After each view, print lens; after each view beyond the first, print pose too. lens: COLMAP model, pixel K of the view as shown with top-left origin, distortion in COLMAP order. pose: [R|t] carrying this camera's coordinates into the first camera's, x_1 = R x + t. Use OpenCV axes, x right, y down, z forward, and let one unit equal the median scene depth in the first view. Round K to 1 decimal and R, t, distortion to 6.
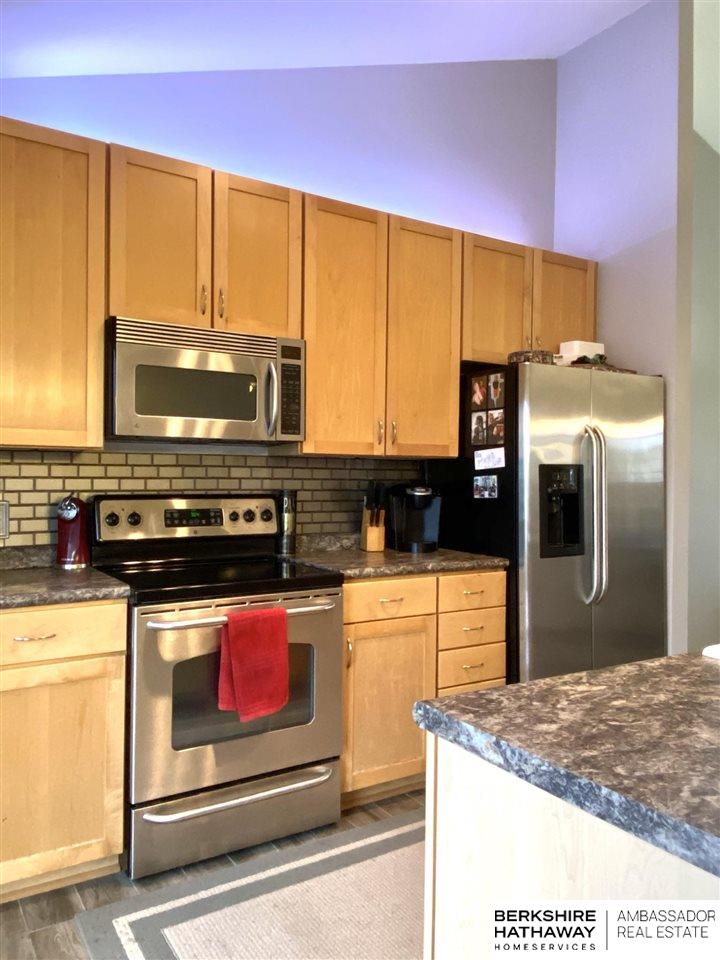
lens RADIAL K [[719.7, 0, 360.0], [0, 719.7, 478.3], [0, 0, 1]] dist [0.068454, -0.077471]
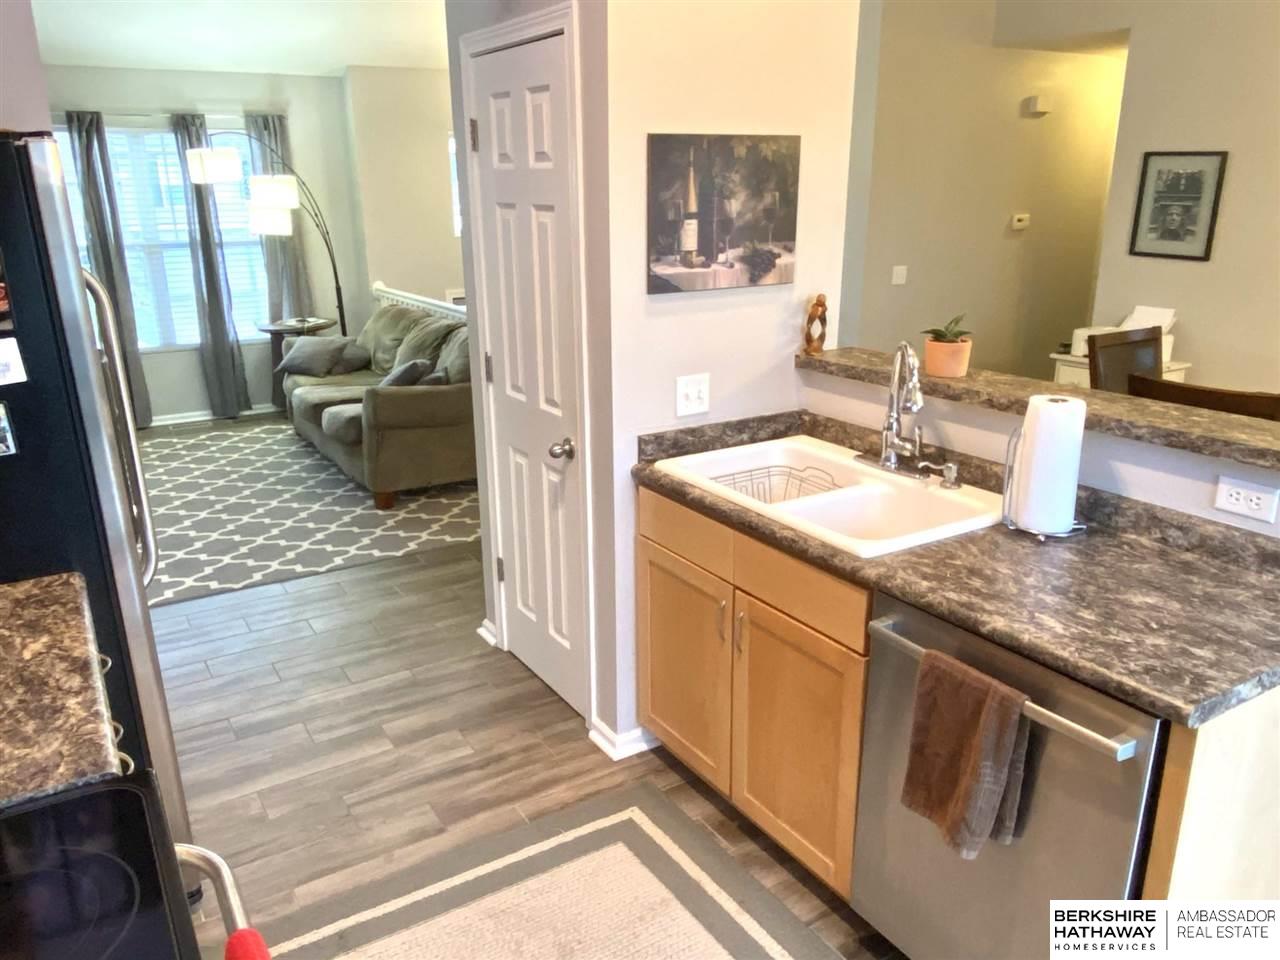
lens RADIAL K [[959.6, 0, 632.2], [0, 959.6, 485.3], [0, 0, 1]] dist [0.068454, -0.077471]
pose [[0.011257, -0.297421, 0.954680, -1.072449], [0.014754, 0.954686, 0.297249, -0.354942], [-0.999828, 0.010739, 0.015135, 1.767645]]
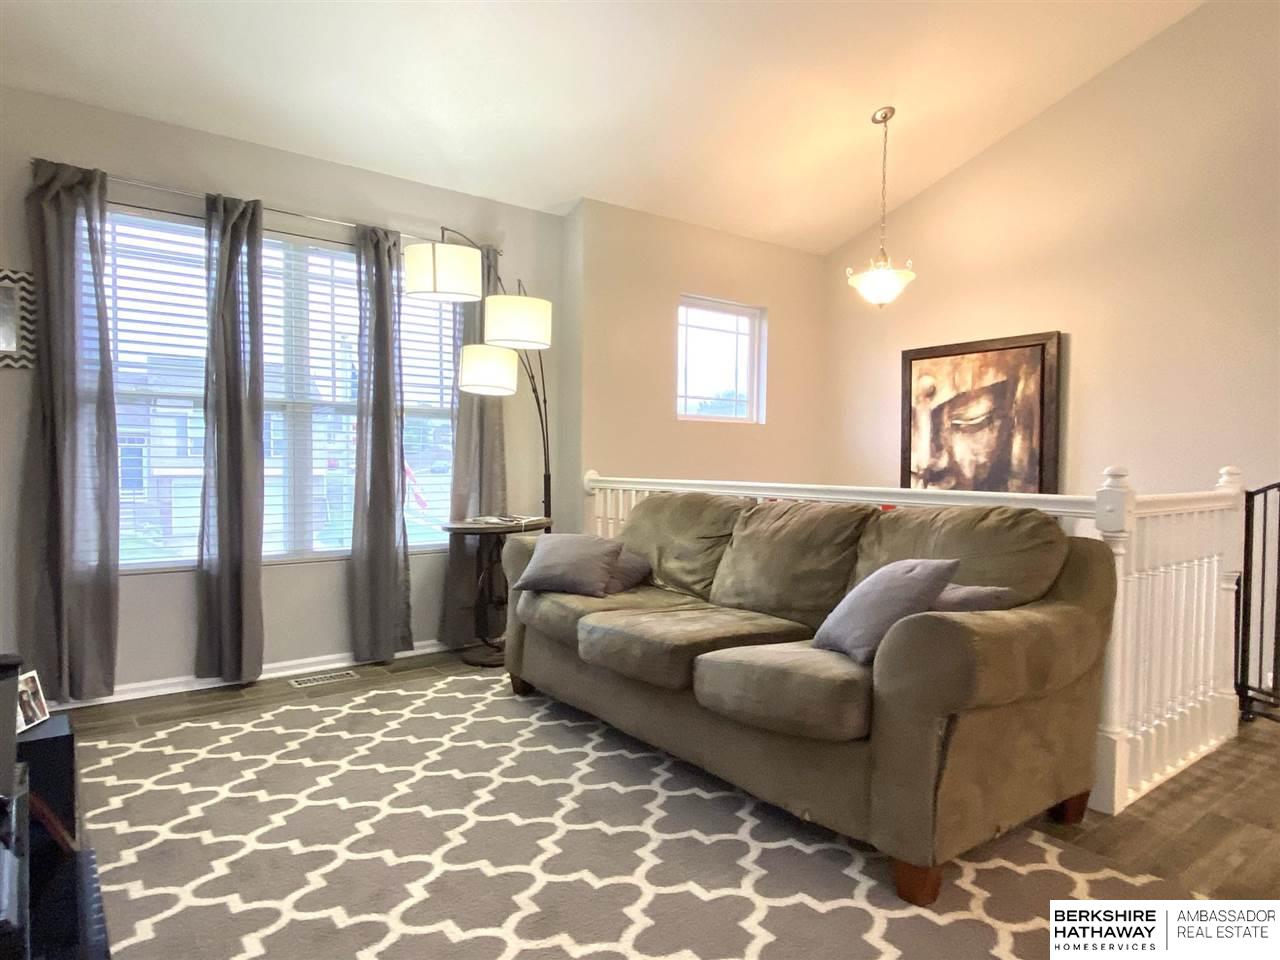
lens RADIAL K [[772.3, 0, 637.7], [0, 772.3, 479.7], [0, 0, 1]] dist [0.010890, -0.011291]
pose [[-0.094492, -0.027921, 0.995134, -0.308474], [-0.003807, 0.999609, 0.027685, -0.205944], [-0.995518, -0.001172, -0.094562, 2.300163]]
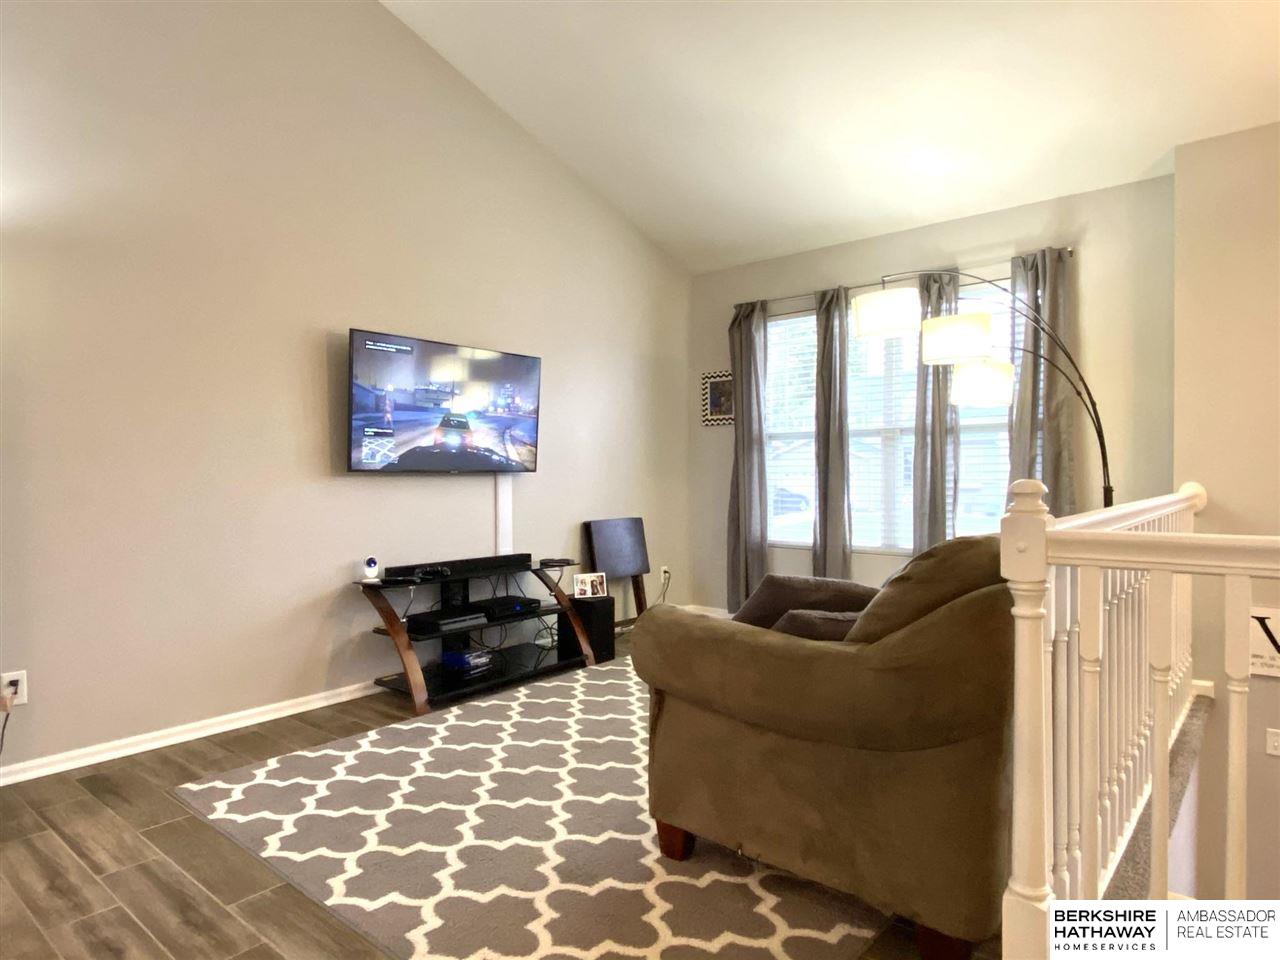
lens RADIAL K [[772.3, 0, 647.5], [0, 772.3, 485.2], [0, 0, 1]] dist [0.010890, -0.011291]
pose [[0.950191, -0.013548, 0.311375, -0.071828], [0.009276, 0.999841, 0.015197, -0.205764], [-0.311531, -0.011552, 0.950166, 1.645526]]
